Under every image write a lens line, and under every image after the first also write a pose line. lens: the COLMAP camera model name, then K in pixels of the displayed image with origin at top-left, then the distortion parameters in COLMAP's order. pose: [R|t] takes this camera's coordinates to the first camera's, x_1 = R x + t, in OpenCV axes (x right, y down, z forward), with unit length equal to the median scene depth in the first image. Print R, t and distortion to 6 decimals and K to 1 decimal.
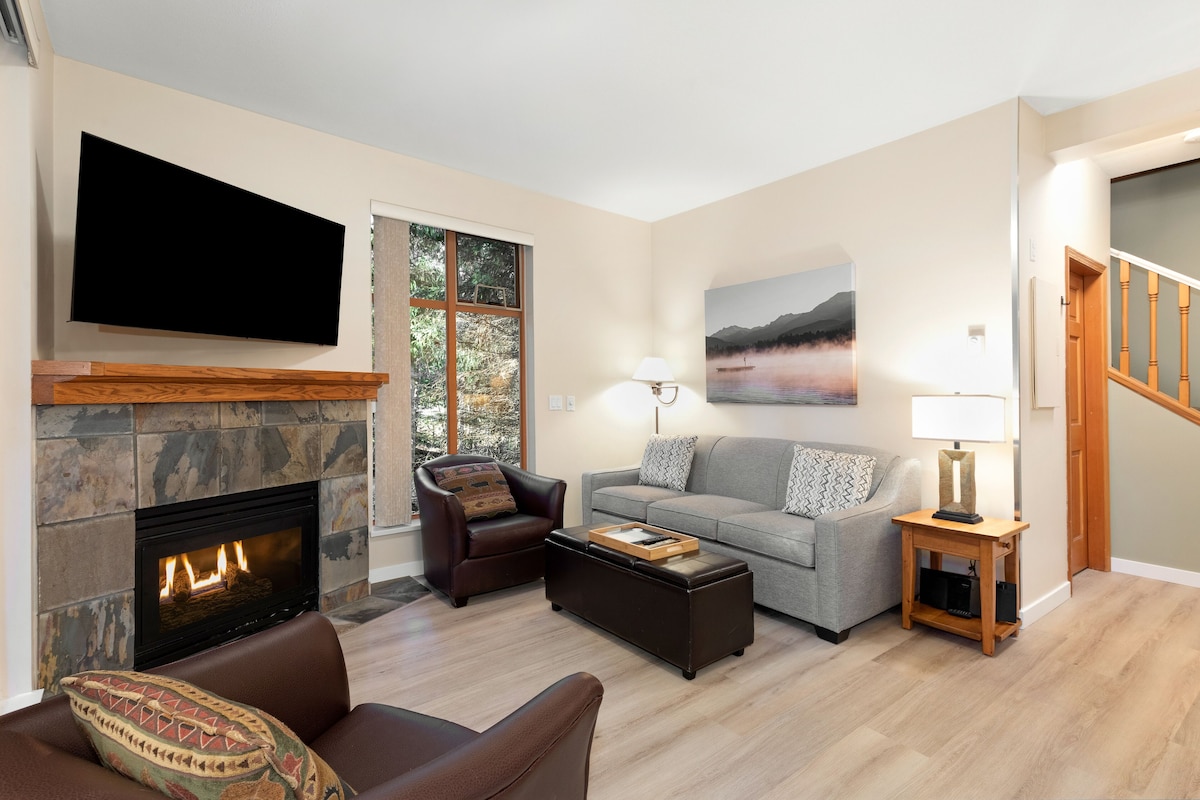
lens RADIAL K [[569.1, 0, 600.0], [0, 569.1, 400.0], [0, 0, 1]] dist [0.016846, 0.000082]
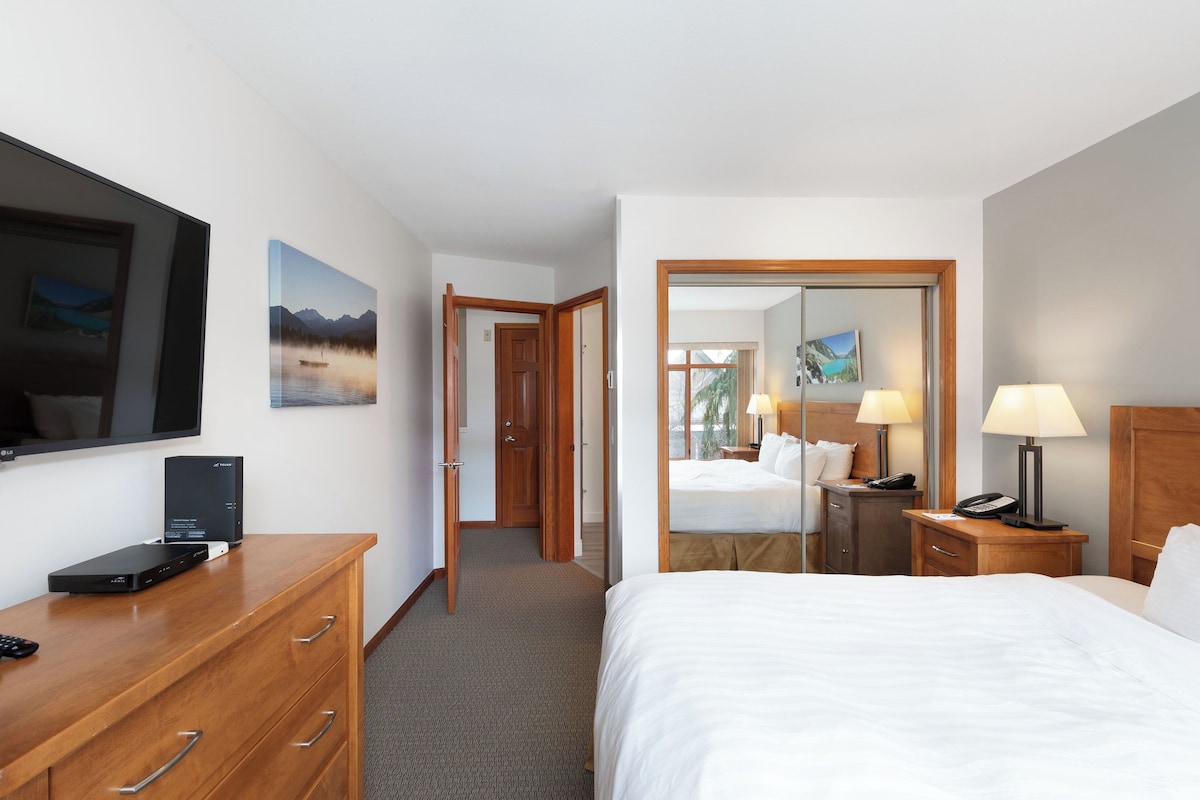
lens RADIAL K [[569.1, 0, 600.0], [0, 569.1, 400.0], [0, 0, 1]] dist [0.016846, 0.000082]
pose [[-0.794129, -0.002702, 0.607744, -0.589563], [0.005248, 0.999922, 0.011303, -0.010000], [-0.607727, 0.012165, -0.794053, 1.409401]]
